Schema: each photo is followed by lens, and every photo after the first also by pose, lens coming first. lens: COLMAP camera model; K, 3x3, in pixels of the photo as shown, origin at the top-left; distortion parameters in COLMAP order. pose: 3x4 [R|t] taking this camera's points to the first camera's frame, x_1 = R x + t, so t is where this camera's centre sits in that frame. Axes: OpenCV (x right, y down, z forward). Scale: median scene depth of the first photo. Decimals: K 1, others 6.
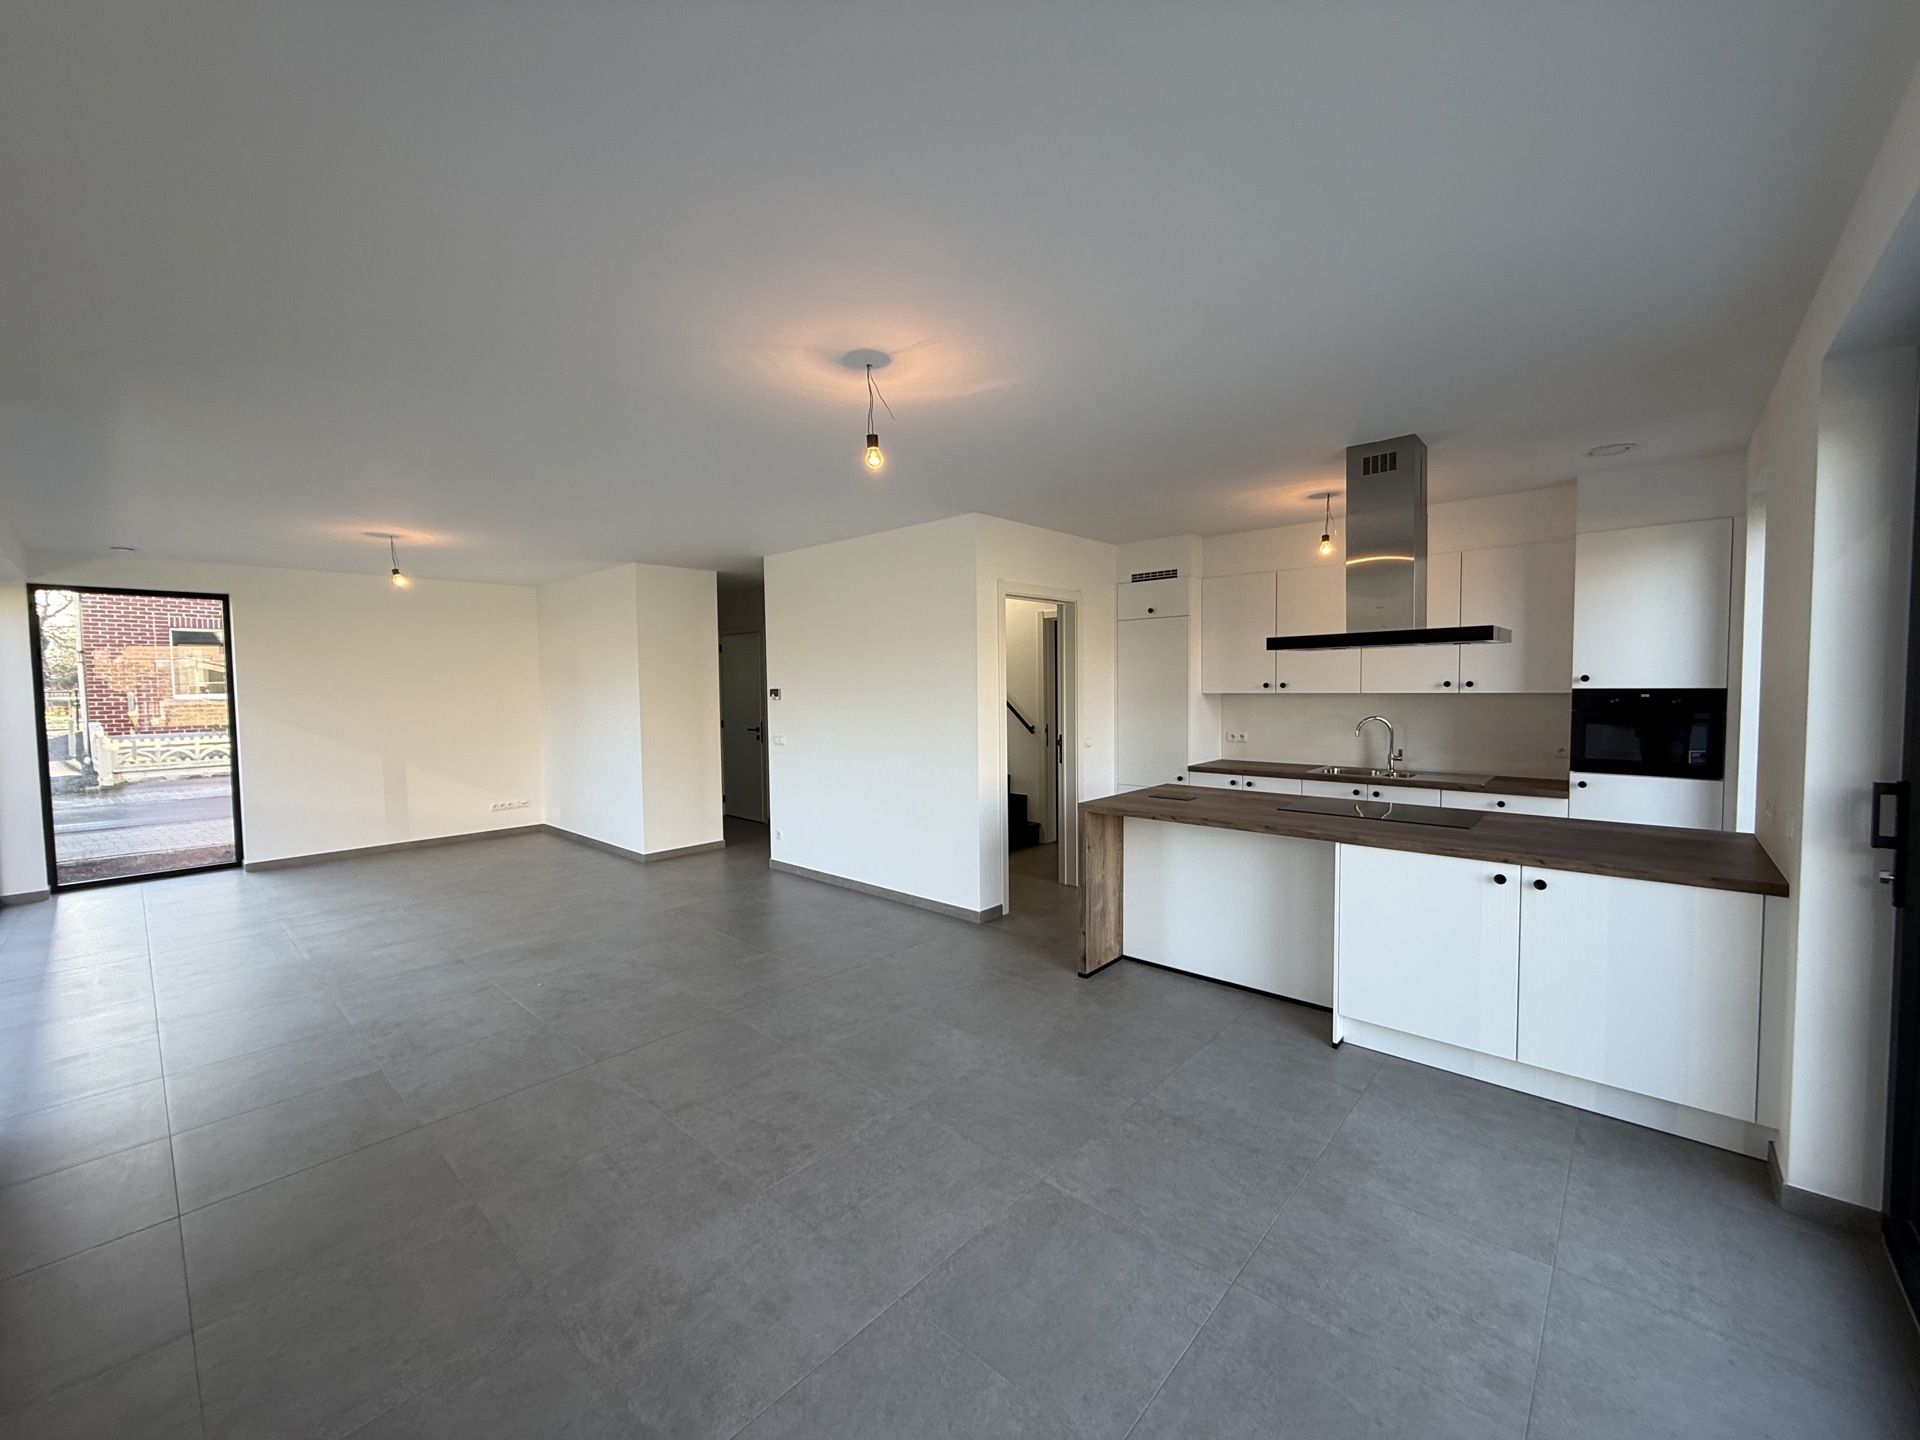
lens RADIAL K [[767.1, 0, 955.6], [0, 767.1, 720.2], [0, 0, 1]] dist [-0.000421, 0.000016]
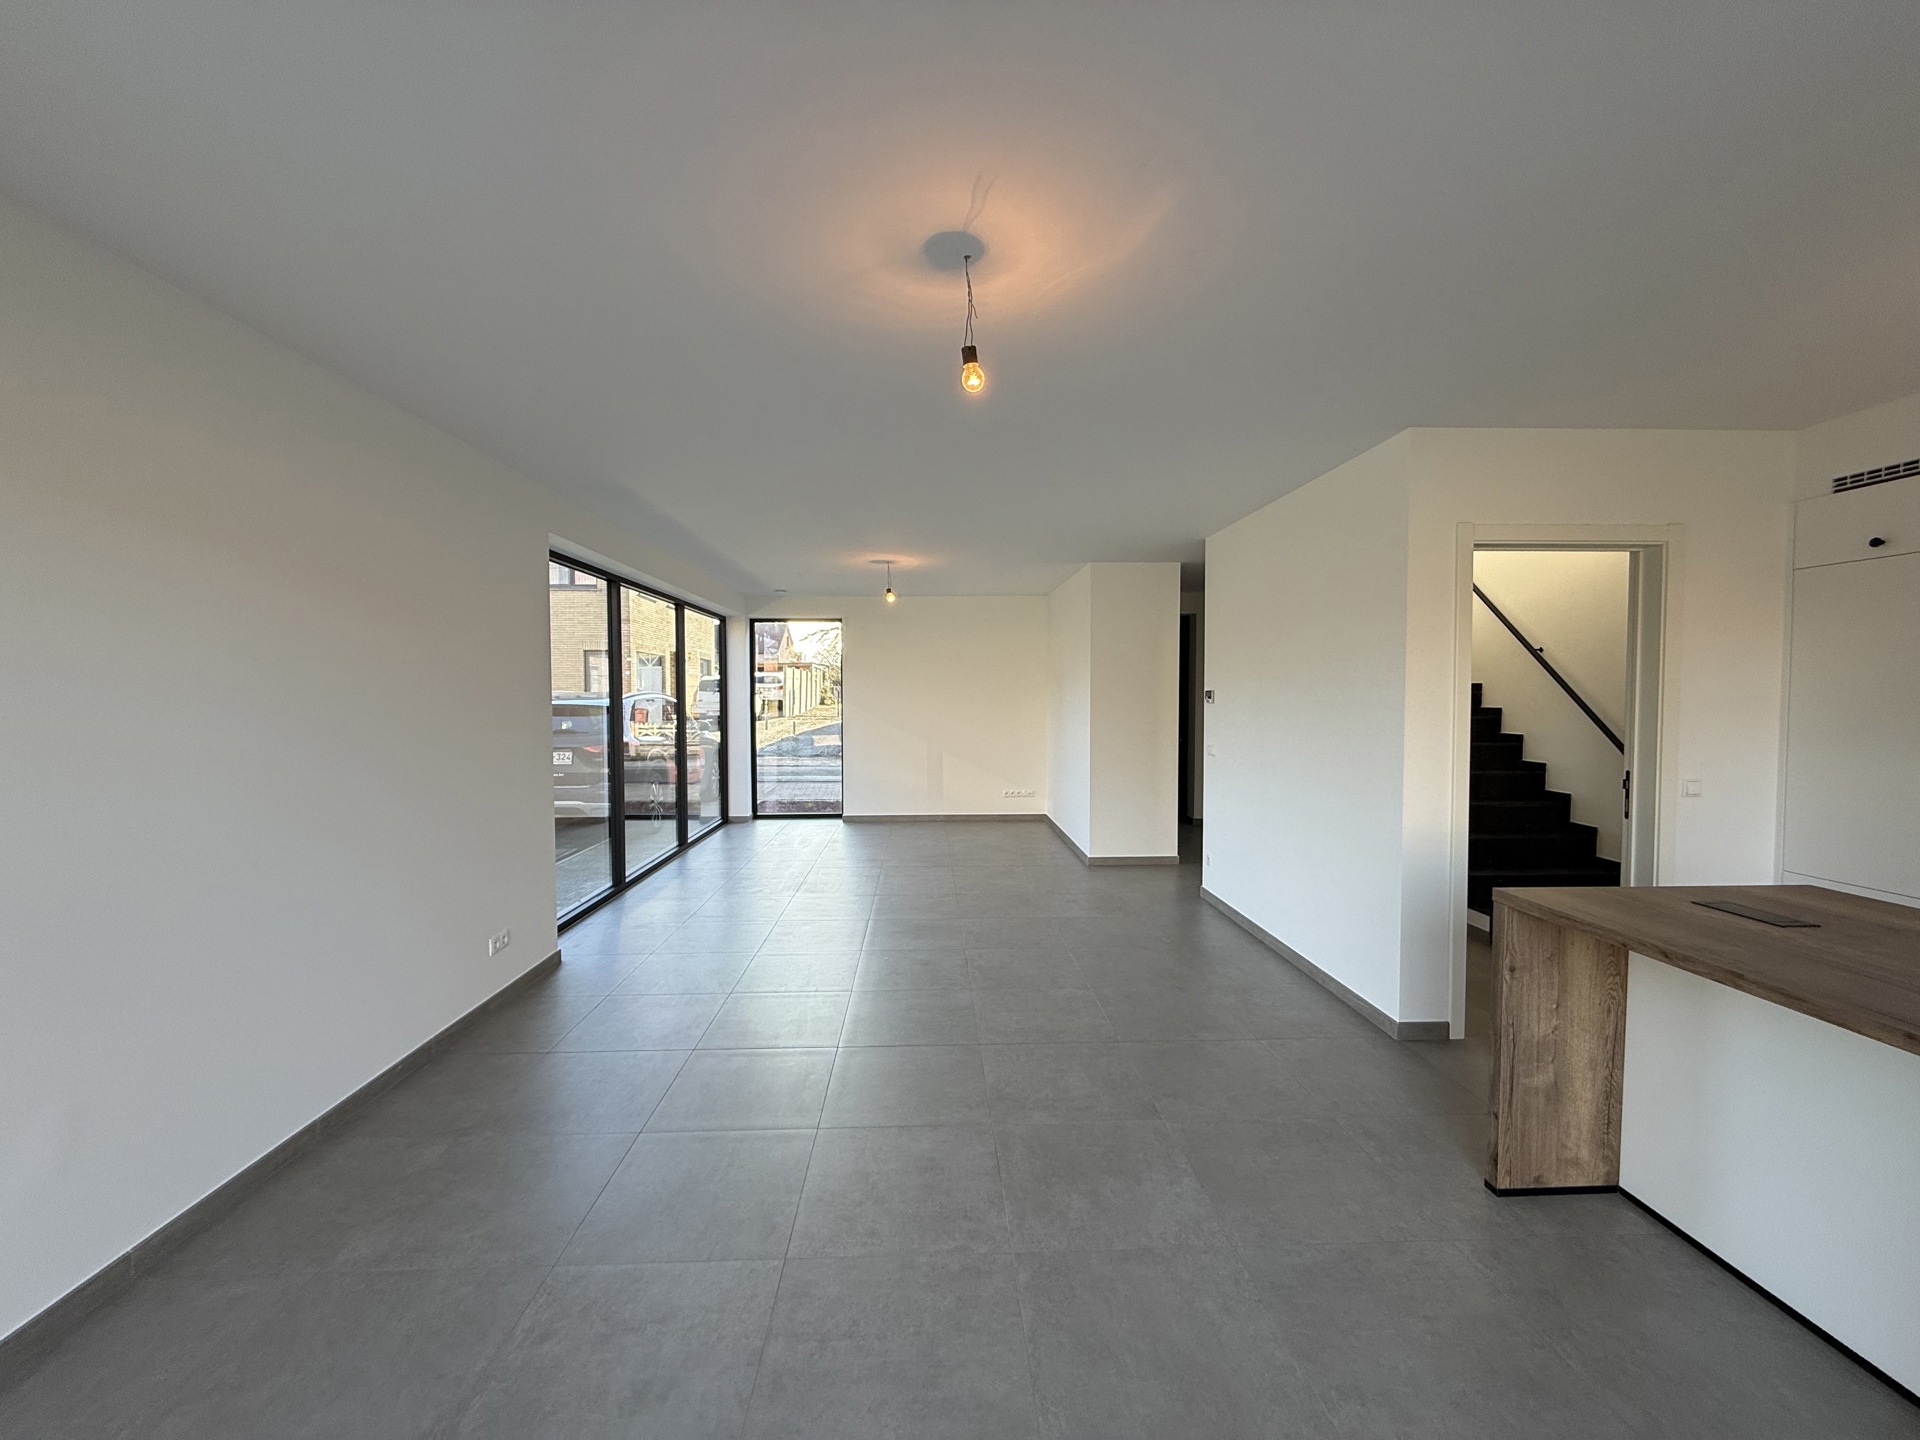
lens RADIAL K [[762.1, 0, 949.3], [0, 762.1, 720.2], [0, 0, 1]] dist [-0.000896, -0.000203]
pose [[0.696451, 0.035700, -0.716716, 0.226243], [-0.040071, 0.999138, 0.010830, -0.006300], [0.716485, 0.021177, 0.697281, 0.245004]]
